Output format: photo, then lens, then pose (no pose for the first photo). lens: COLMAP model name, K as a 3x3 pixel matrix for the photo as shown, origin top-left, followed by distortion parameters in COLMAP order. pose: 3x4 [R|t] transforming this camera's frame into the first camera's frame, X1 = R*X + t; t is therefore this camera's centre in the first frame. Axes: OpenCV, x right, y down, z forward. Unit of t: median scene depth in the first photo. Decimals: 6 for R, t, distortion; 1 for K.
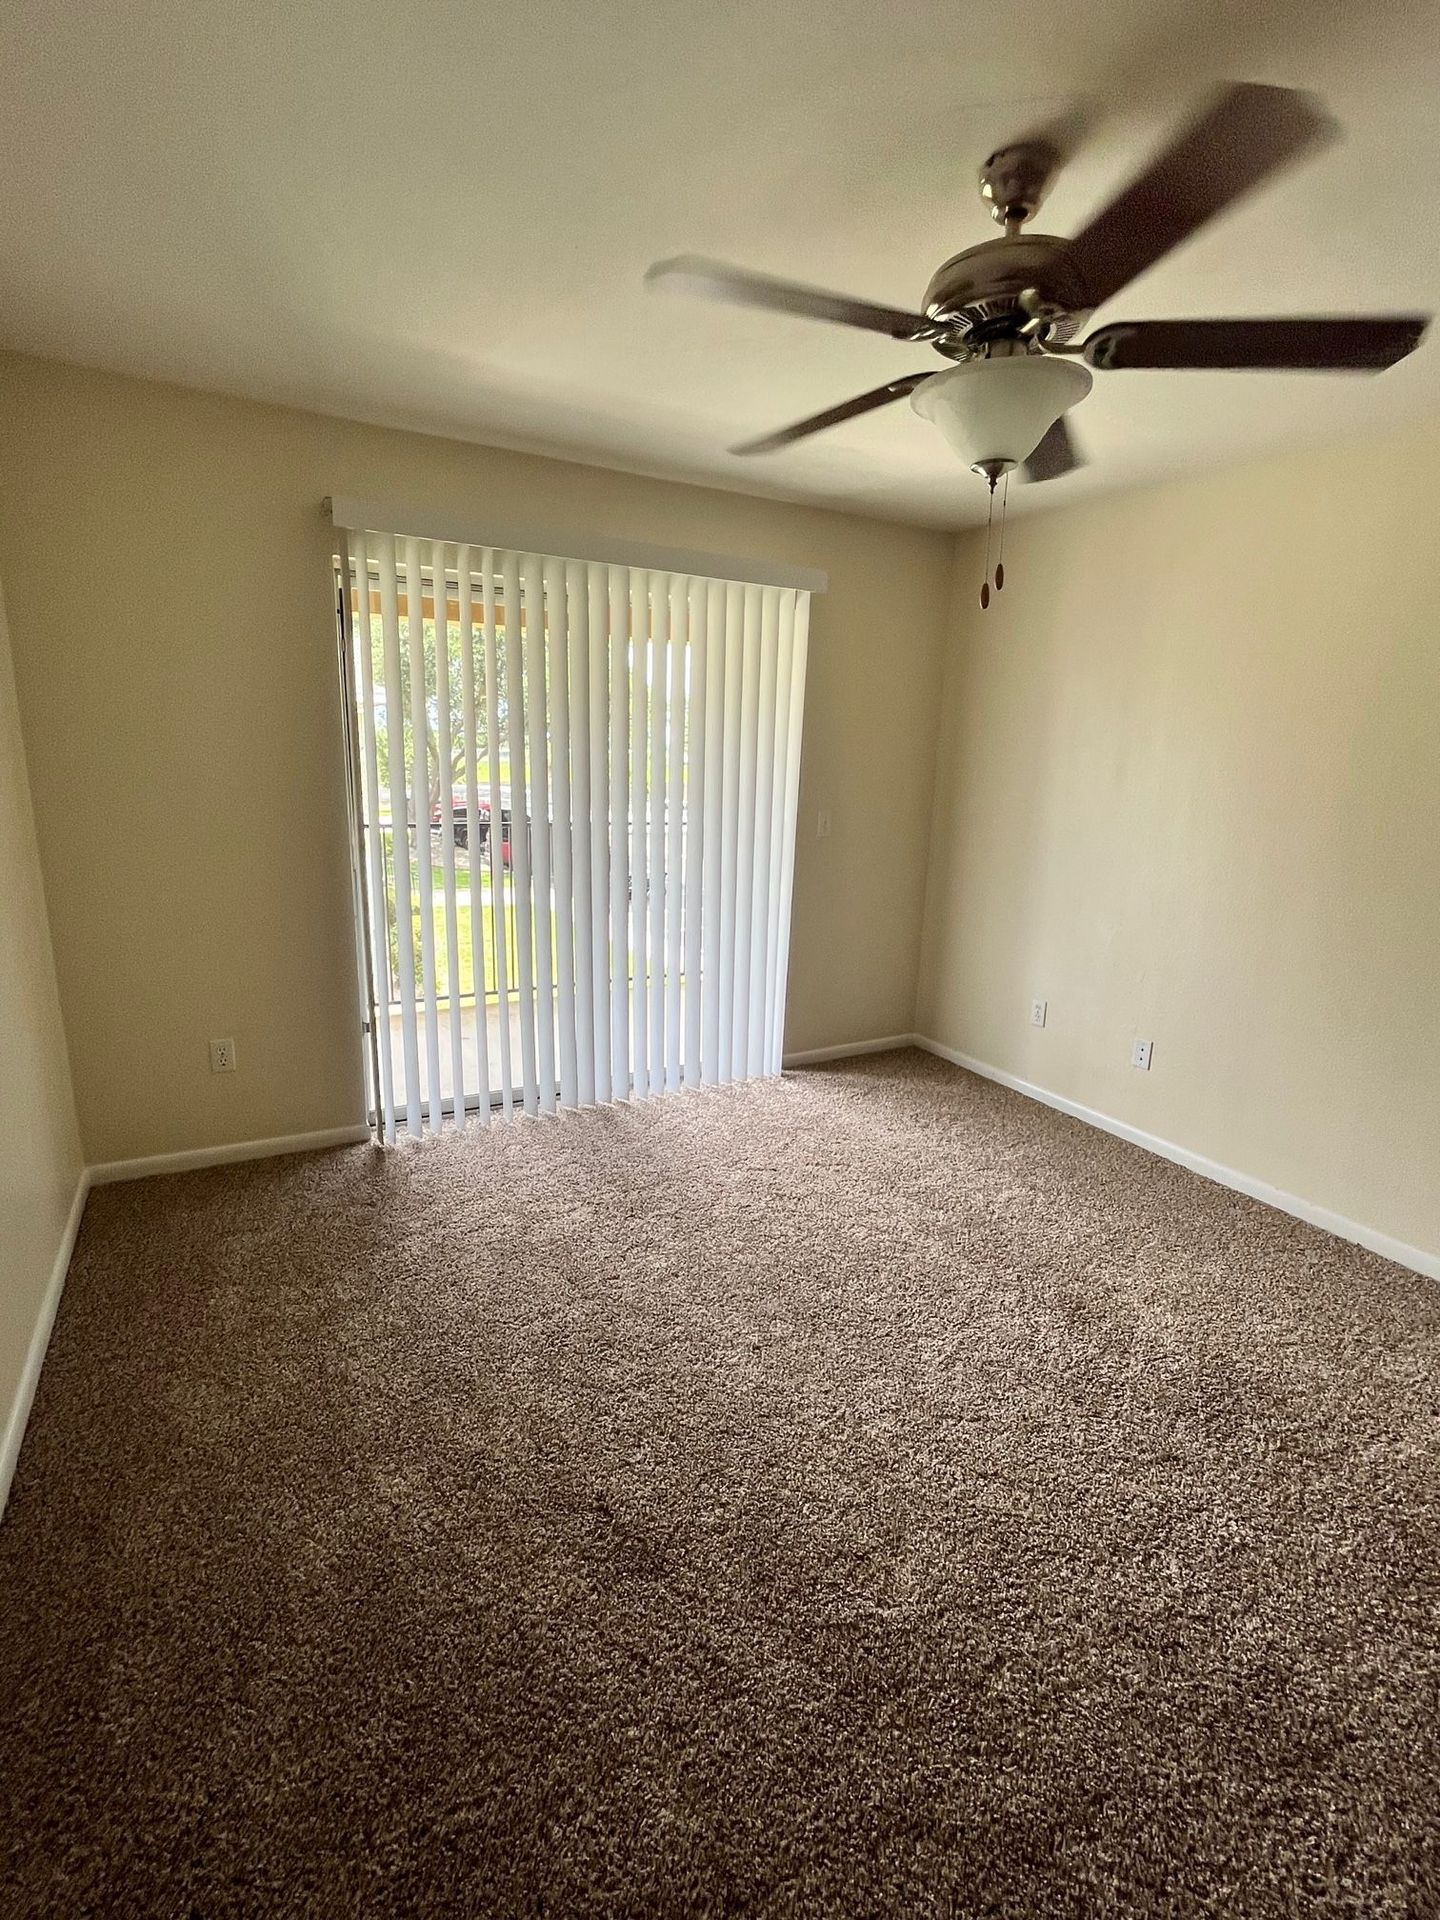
lens RADIAL K [[893.5, 0, 719.5], [0, 893.5, 957.5], [0, 0, 1]] dist [-0.000146, 0.000135]
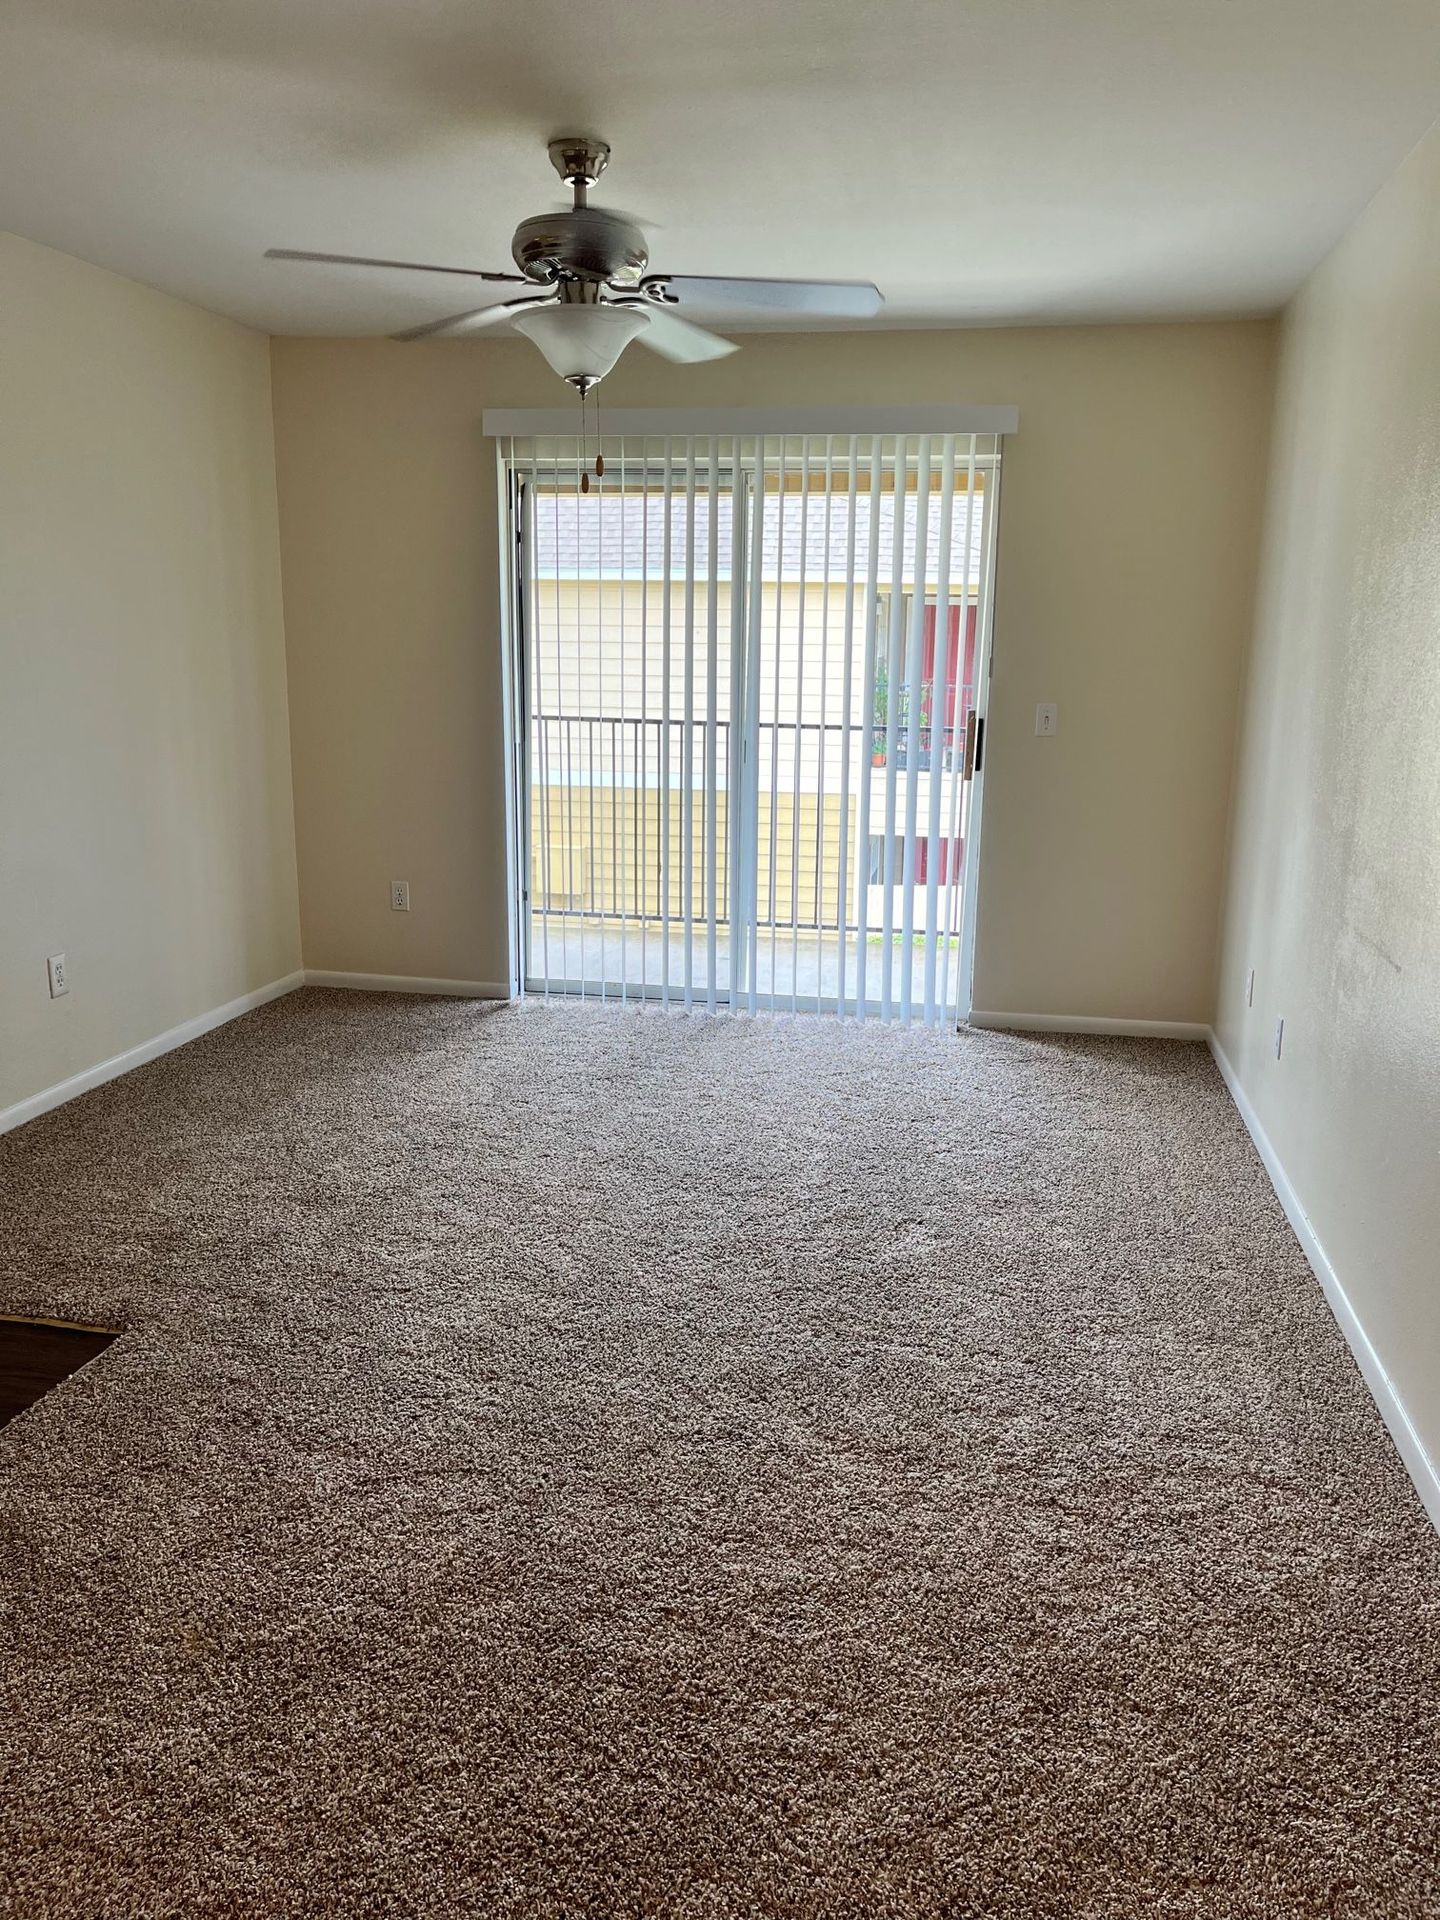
lens RADIAL K [[1476.5, 0, 720.2], [0, 1476.5, 960.3], [0, 0, 1]] dist [0.025656, 0.000128]
pose [[0.764174, 0.120951, -0.633569, 0.757165], [-0.134887, 0.990509, 0.026400, 0.065594], [0.630749, 0.065287, 0.773236, -0.168482]]
